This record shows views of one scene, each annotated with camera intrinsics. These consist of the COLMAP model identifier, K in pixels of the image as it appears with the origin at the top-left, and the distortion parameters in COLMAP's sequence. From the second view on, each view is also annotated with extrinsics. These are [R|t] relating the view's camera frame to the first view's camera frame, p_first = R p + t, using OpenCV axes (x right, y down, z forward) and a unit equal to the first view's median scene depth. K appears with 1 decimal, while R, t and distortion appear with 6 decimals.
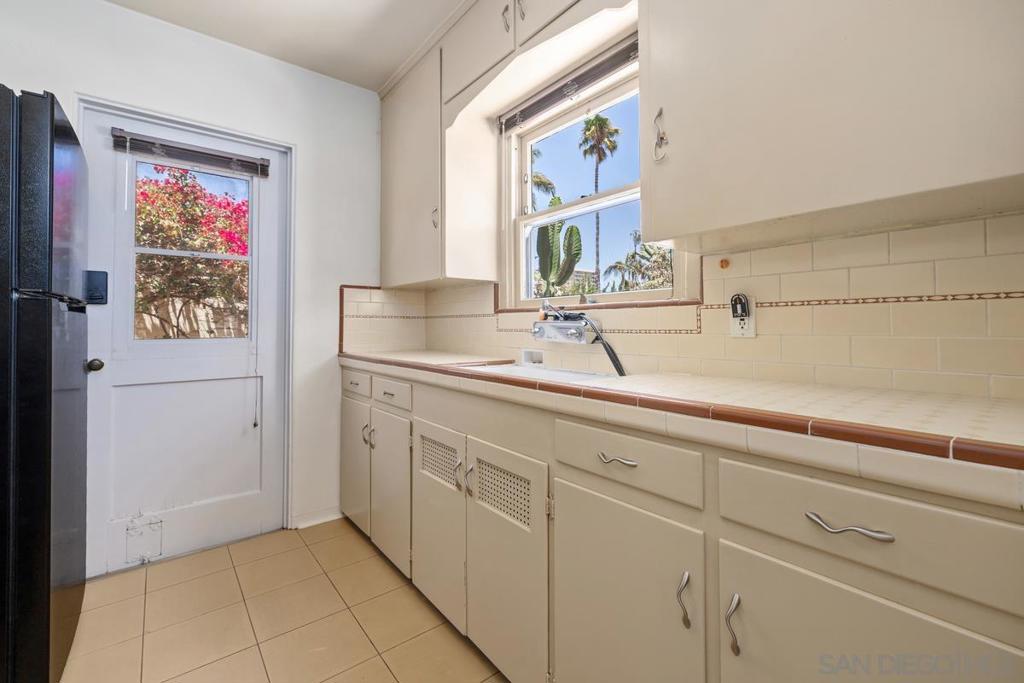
lens RADIAL K [[442.1, 0, 515.2], [0, 442.1, 316.5], [0, 0, 1]] dist [0.003558, 0.000196]
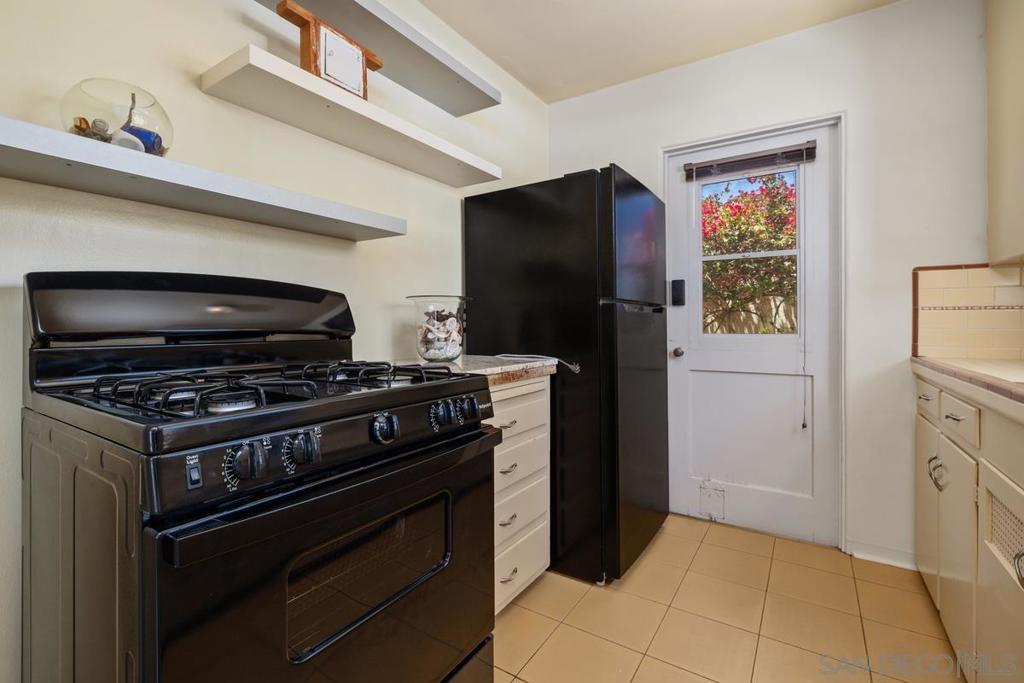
lens RADIAL K [[463.4, 0, 515.6], [0, 463.4, 325.6], [0, 0, 1]] dist [-0.000798, 0.000750]
pose [[0.315586, 0.003445, -0.948891, 0.159893], [0.021718, 0.999705, 0.010853, 0.005268], [0.948648, -0.024033, 0.315419, 0.101857]]
